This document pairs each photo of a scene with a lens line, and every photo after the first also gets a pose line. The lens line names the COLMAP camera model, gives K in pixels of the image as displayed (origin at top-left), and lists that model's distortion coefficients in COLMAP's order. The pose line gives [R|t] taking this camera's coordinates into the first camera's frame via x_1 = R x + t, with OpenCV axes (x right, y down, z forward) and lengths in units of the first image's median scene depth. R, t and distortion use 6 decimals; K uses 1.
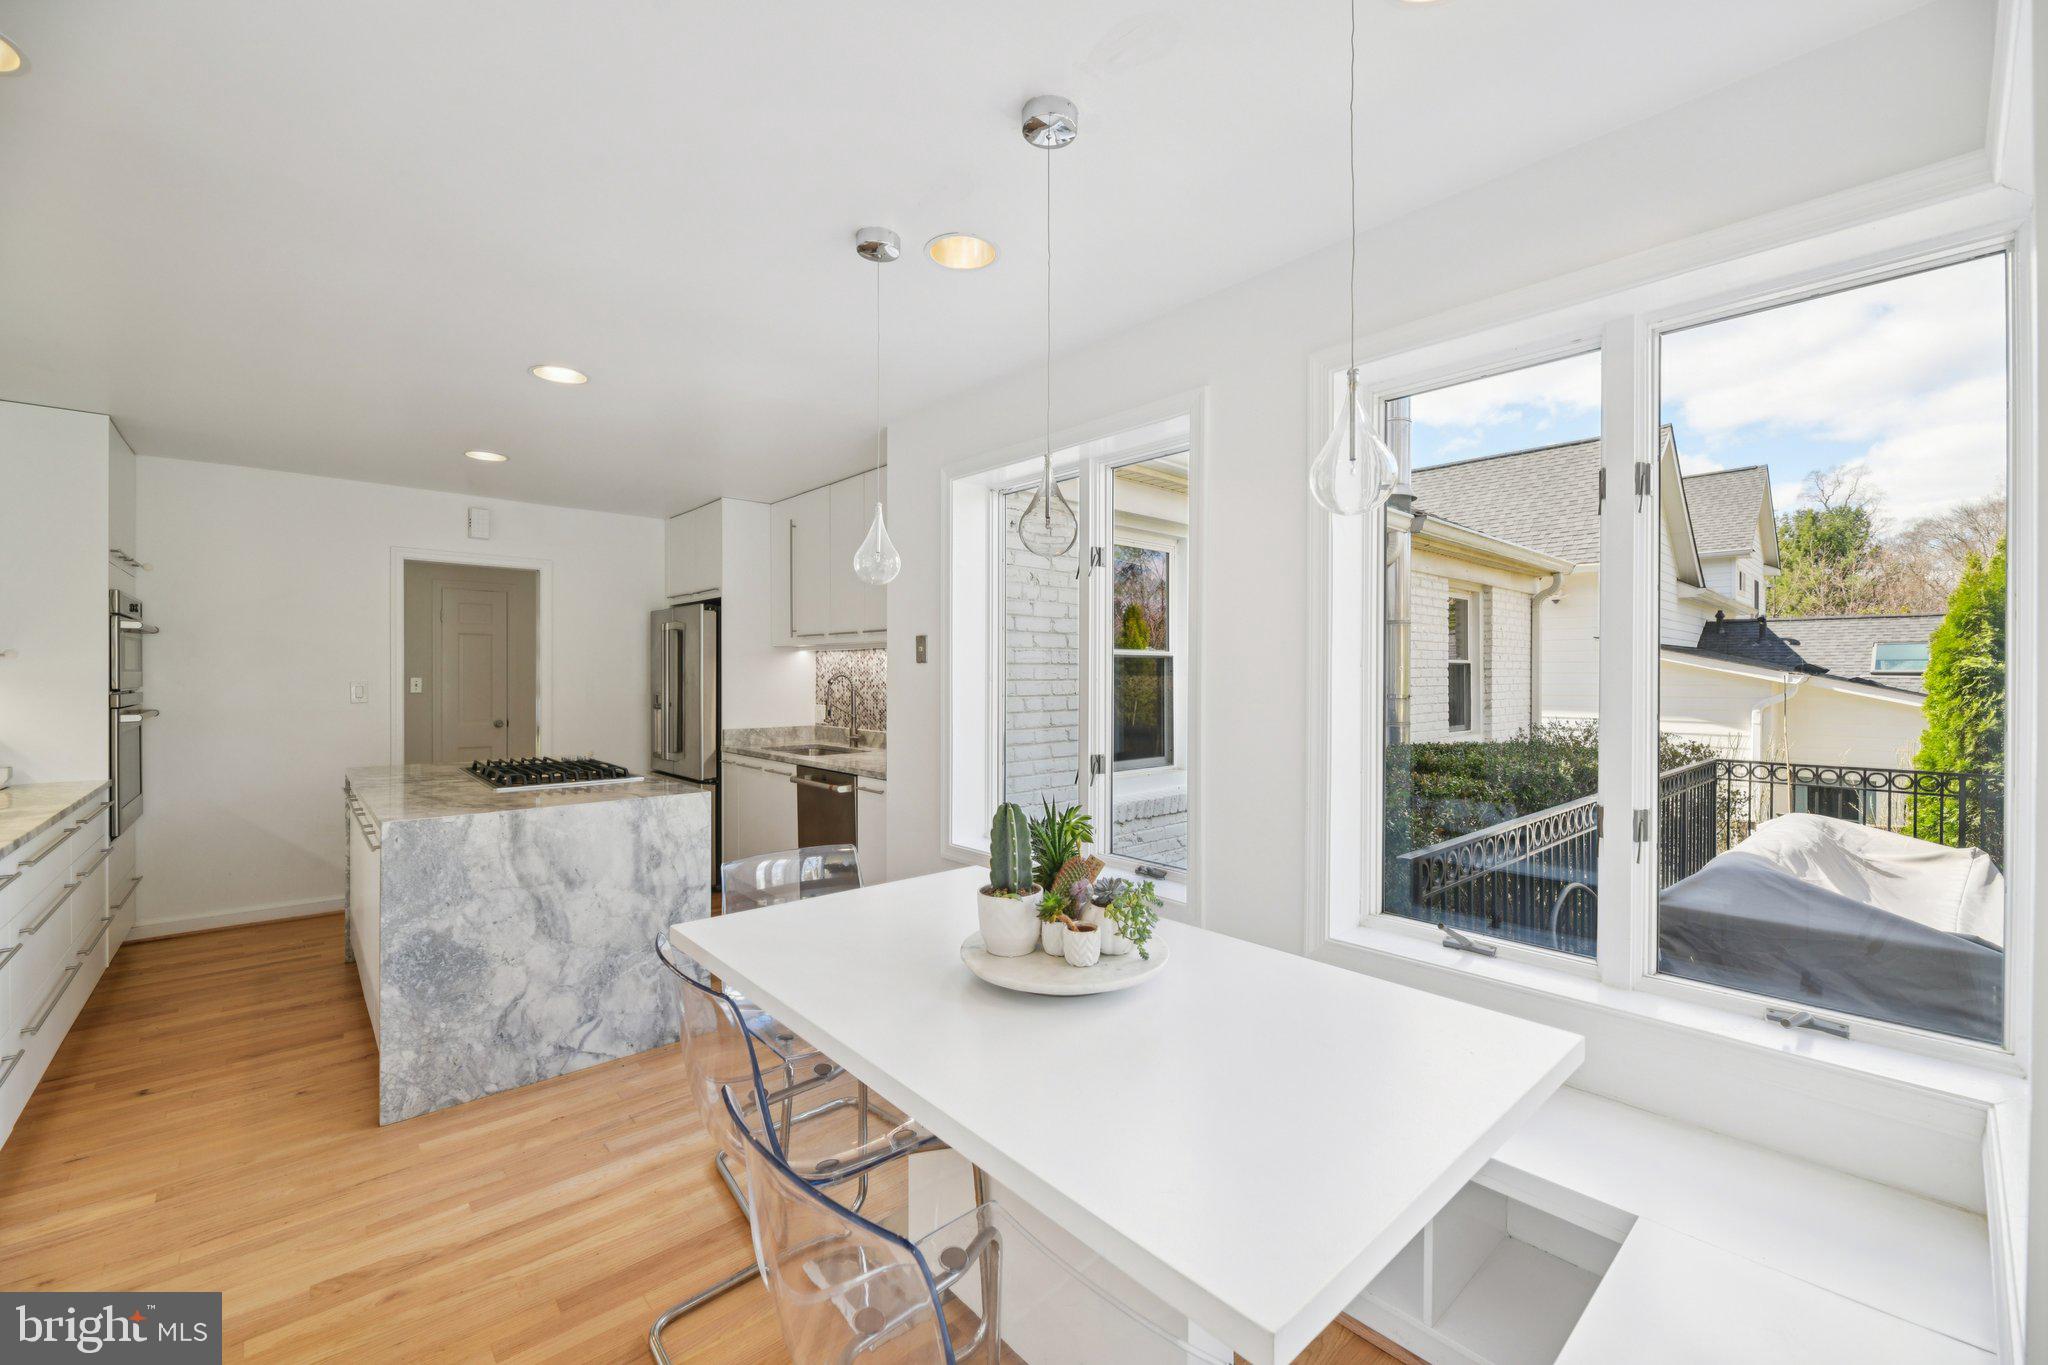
lens RADIAL K [[822.5, 0, 1024.0], [0, 822.5, 678.6], [0, 0, 1]] dist [-0.000770, -0.000833]
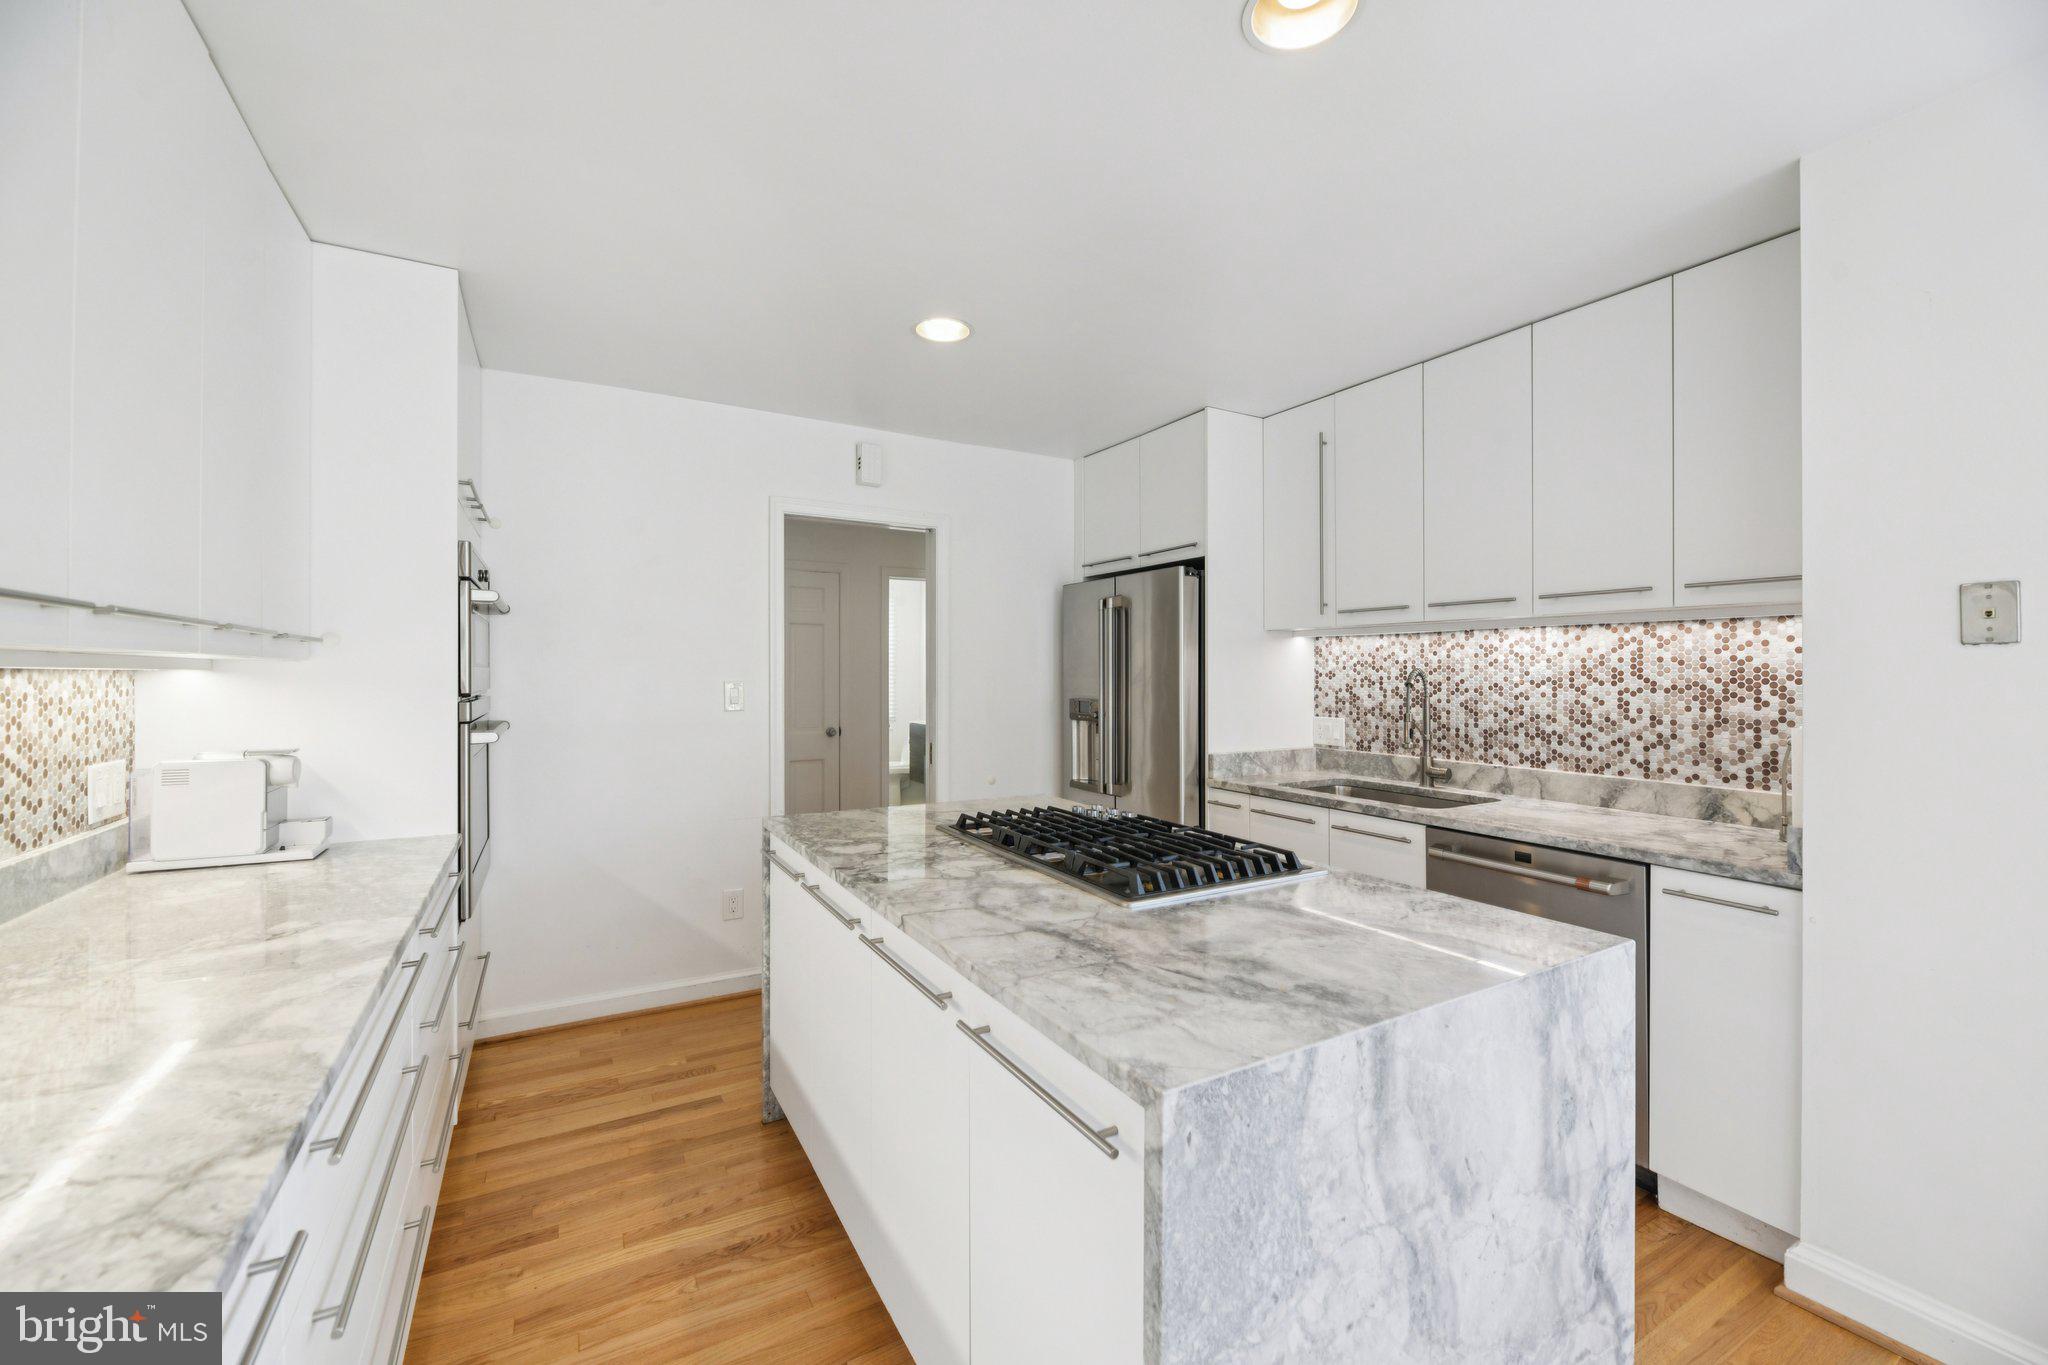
lens RADIAL K [[822.5, 0, 1025.5], [0, 822.5, 679.0], [0, 0, 1]] dist [-0.000770, -0.000833]
pose [[0.978184, 0.001586, -0.207733, -0.509930], [-0.001246, 0.999998, 0.001770, -0.000282], [0.207735, -0.001472, 0.978184, 0.431564]]
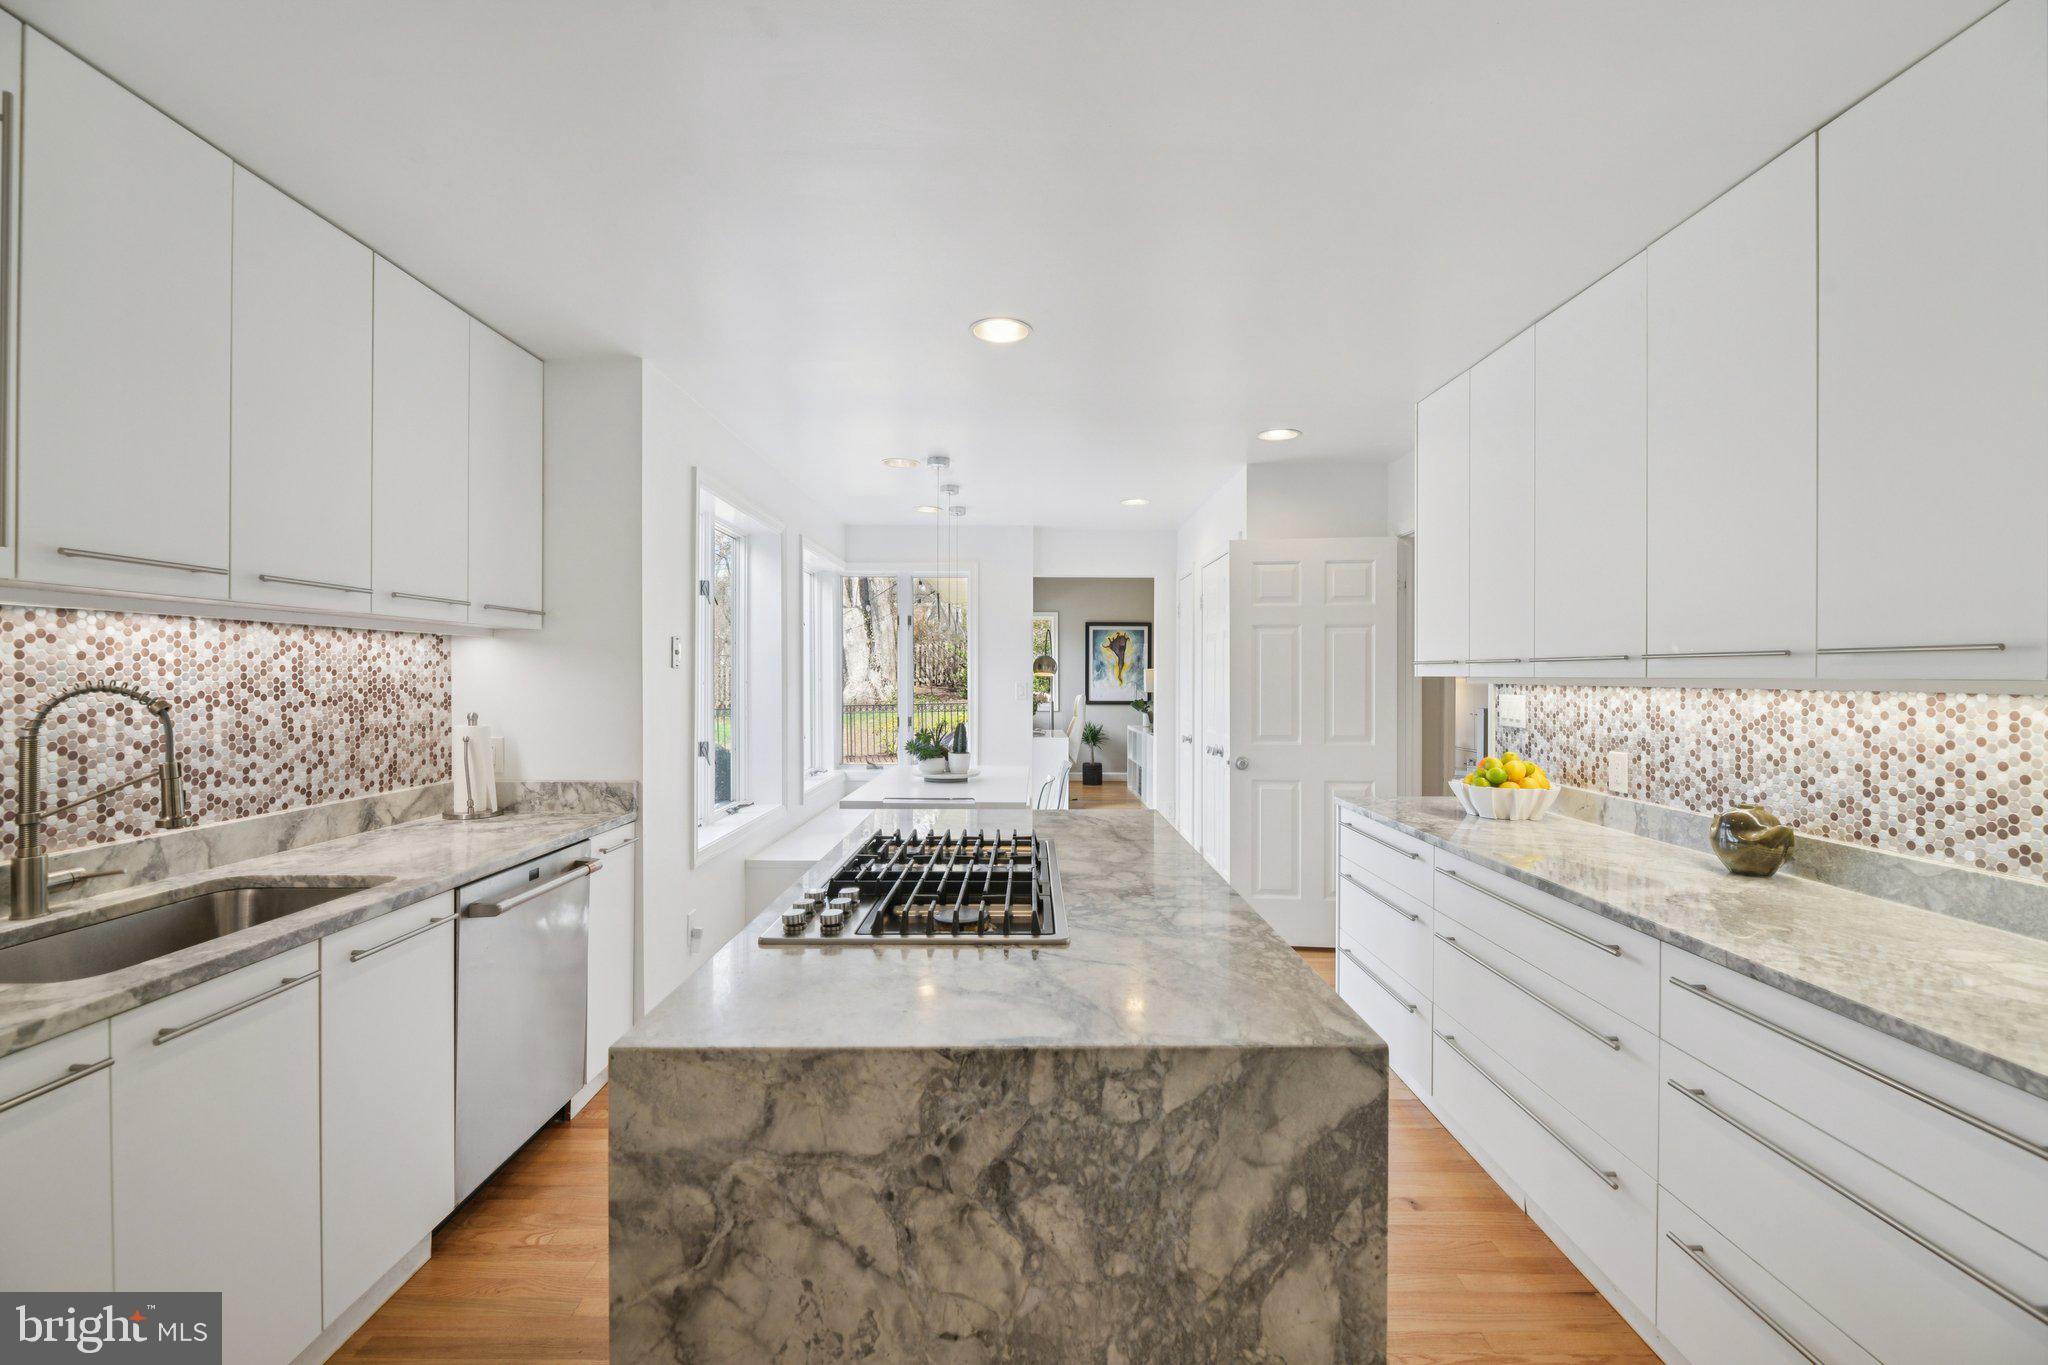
lens RADIAL K [[847.6, 0, 1024.3], [0, 847.6, 675.2], [0, 0, 1]] dist [0.000562, 0.000052]
pose [[-0.747019, -0.002498, 0.664798, -0.950659], [0.001118, 0.999987, 0.005014, -0.013810], [-0.664802, 0.004489, -0.747006, 1.338297]]
